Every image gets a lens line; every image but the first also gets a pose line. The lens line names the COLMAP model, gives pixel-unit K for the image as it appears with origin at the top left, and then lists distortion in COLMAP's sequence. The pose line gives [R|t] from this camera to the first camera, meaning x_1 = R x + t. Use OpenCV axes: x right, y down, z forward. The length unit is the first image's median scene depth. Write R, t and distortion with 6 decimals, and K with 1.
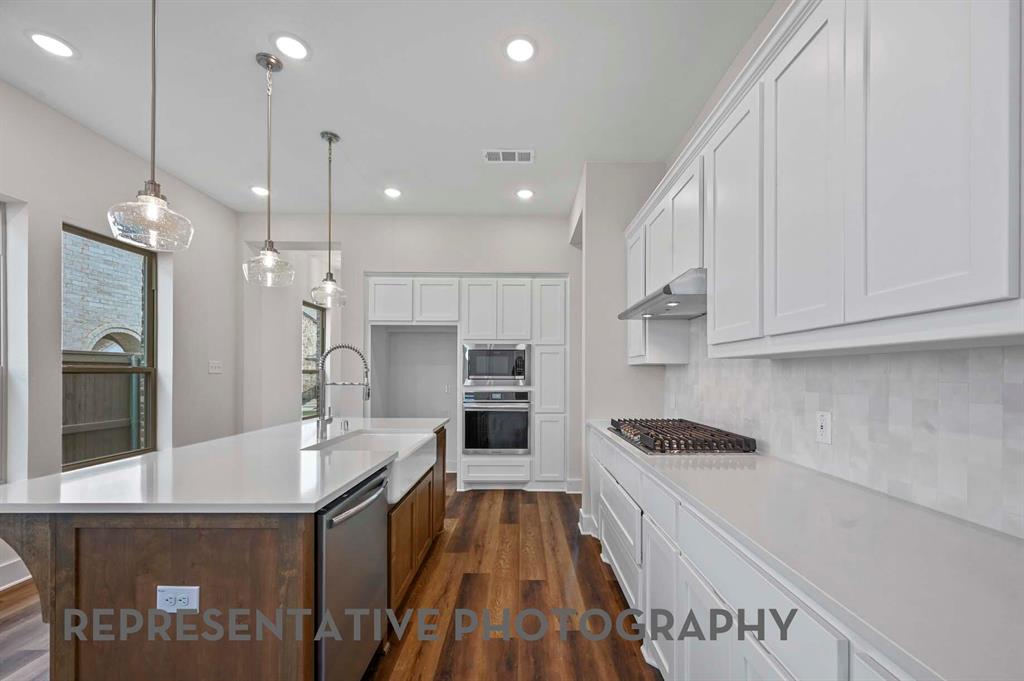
lens RADIAL K [[399.8, 0, 529.3], [0, 399.8, 369.3], [0, 0, 1]] dist [-0.000600, 0.000387]
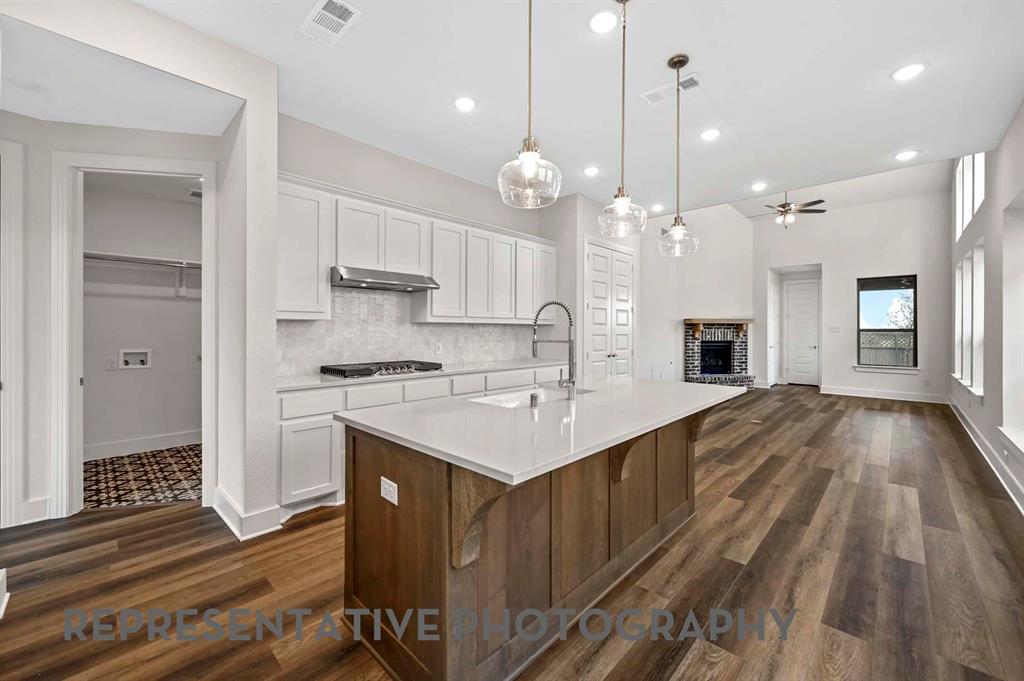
lens RADIAL K [[408.6, 0, 520.0], [0, 408.6, 333.9], [0, 0, 1]] dist [0.000512, 0.000140]
pose [[-0.718196, -0.005706, 0.695818, -0.916084], [-0.007961, 0.999968, -0.000017, 0.021626], [-0.695796, -0.005552, -0.718218, 1.476642]]
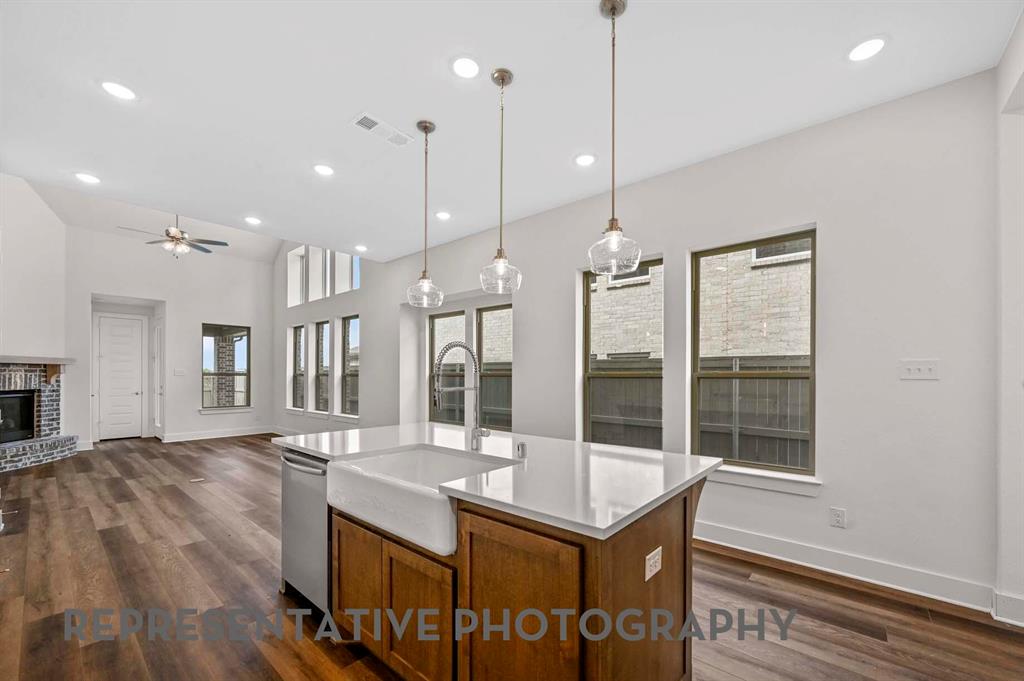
lens RADIAL K [[407.5, 0, 528.4], [0, 407.5, 378.9], [0, 0, 1]] dist [-0.000993, -0.000107]
pose [[-0.652192, 0.005329, -0.758035, 0.088391], [0.005334, 0.999983, 0.002440, 0.015838], [0.758035, -0.002452, -0.652209, 1.403008]]
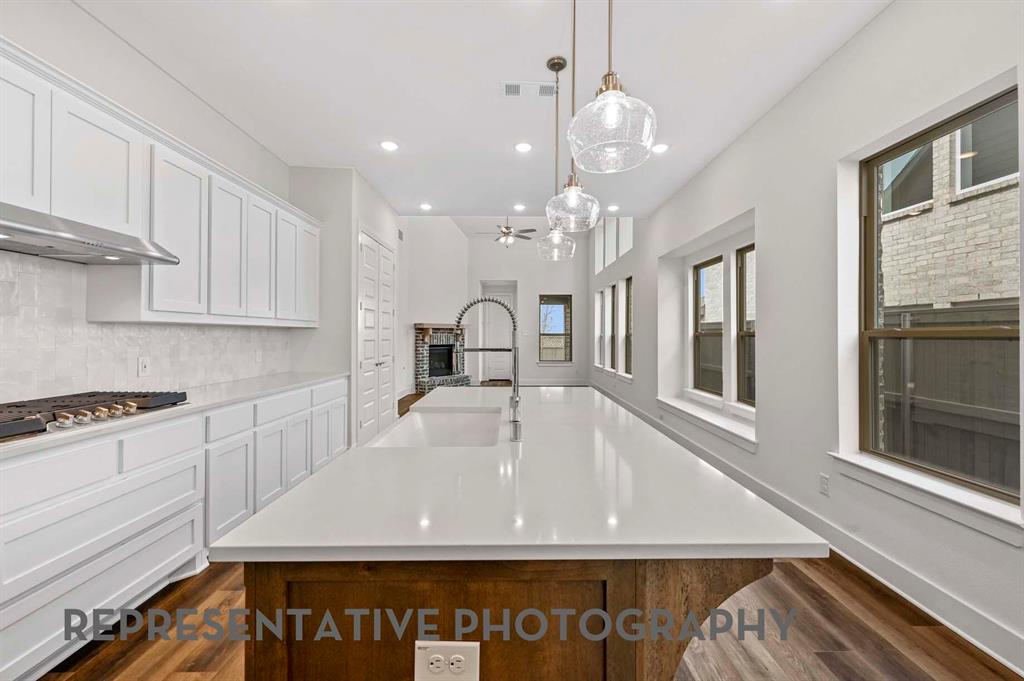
lens RADIAL K [[408.6, 0, 520.0], [0, 408.6, 333.9], [0, 0, 1]] dist [0.000512, 0.000140]
pose [[-0.999999, -0.000057, 0.001448, -0.436122], [-0.000076, 0.999913, -0.013168, 0.018969], [-0.001447, -0.013168, -0.999912, 1.477448]]
